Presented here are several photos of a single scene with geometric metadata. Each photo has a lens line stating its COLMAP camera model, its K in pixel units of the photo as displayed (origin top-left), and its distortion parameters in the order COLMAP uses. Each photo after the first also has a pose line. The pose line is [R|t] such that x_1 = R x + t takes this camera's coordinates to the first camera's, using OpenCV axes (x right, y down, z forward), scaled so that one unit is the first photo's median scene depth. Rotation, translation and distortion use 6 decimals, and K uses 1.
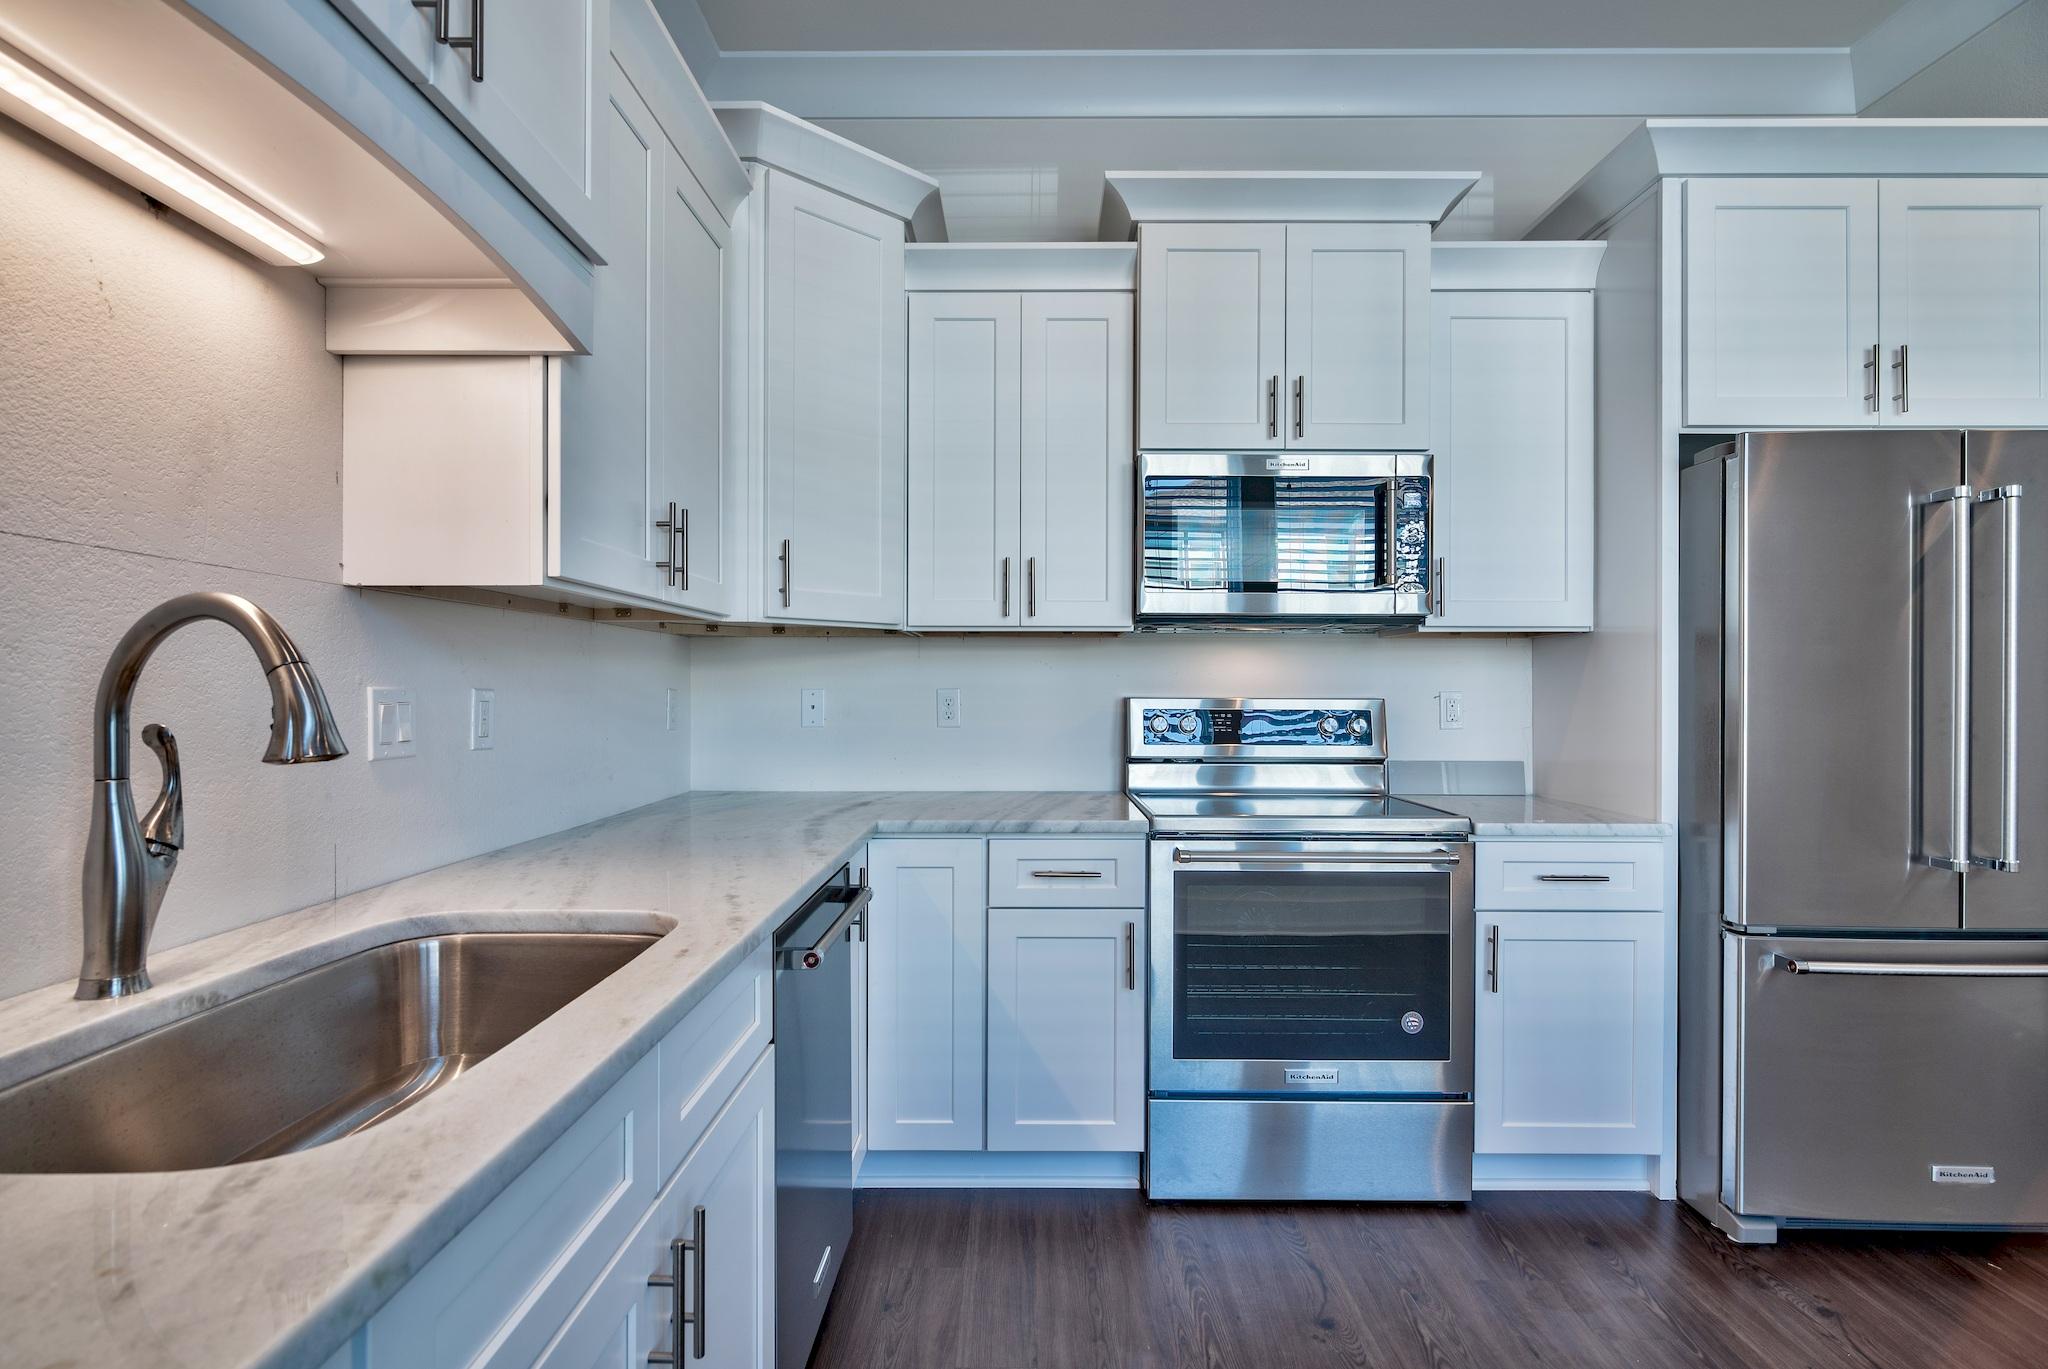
lens RADIAL K [[1009.2, 0, 1026.2], [0, 1009.2, 684.0], [0, 0, 1]] dist [-0.004736, -0.000243]
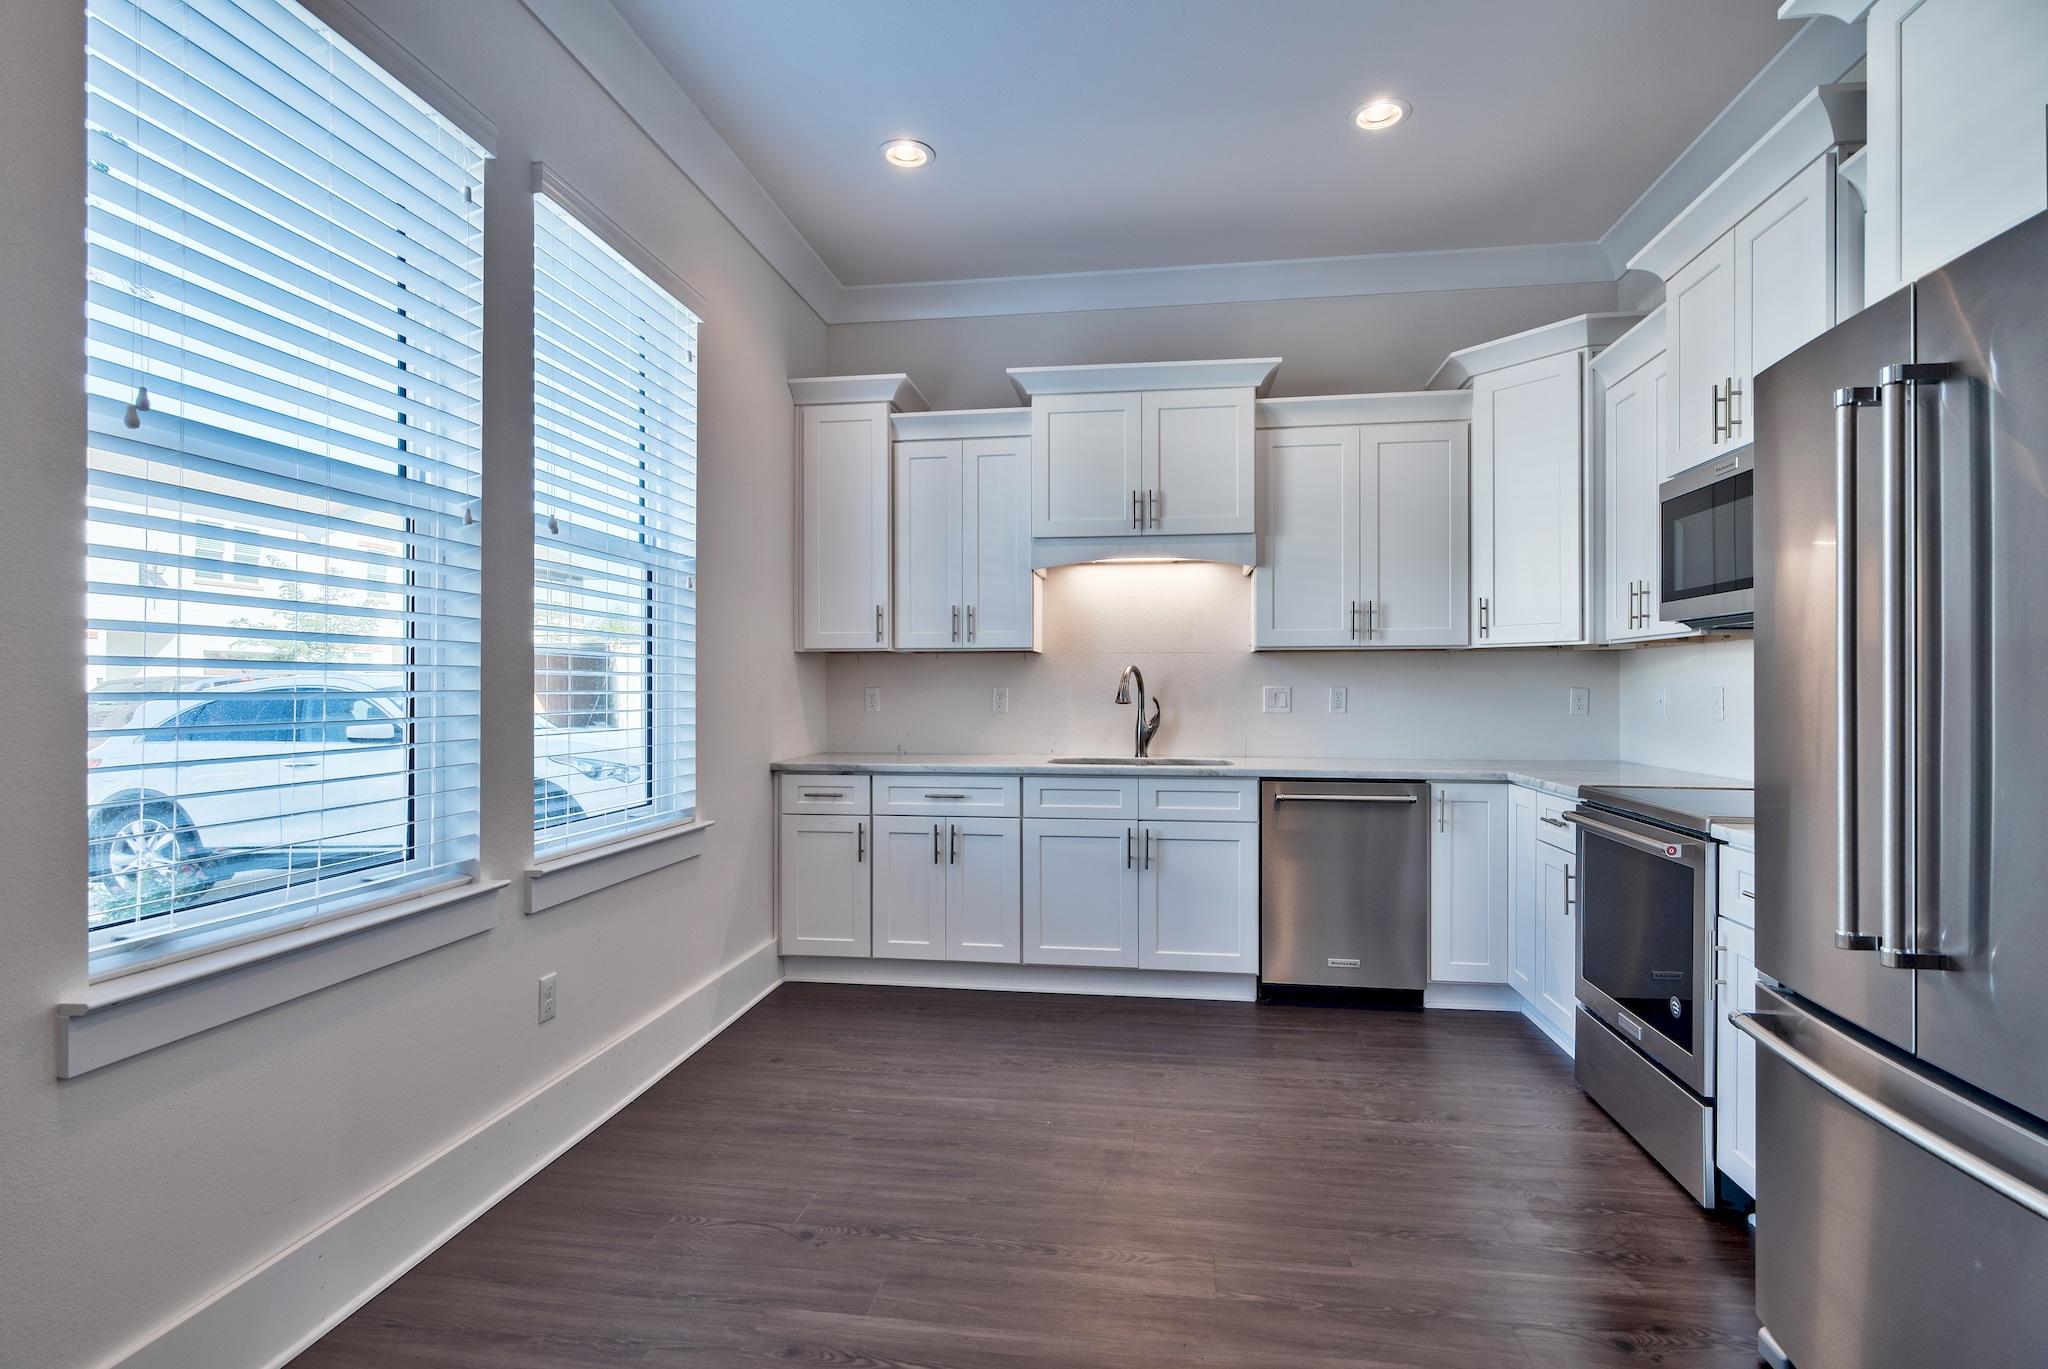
lens RADIAL K [[1014.1, 0, 1010.7], [0, 1014.1, 690.8], [0, 0, 1]] dist [-0.003052, -0.000433]
pose [[-0.147737, -0.000801, -0.989026, 1.509724], [-0.001555, 0.999999, -0.000578, 0.012449], [0.989025, 0.001453, -0.147738, 0.473825]]
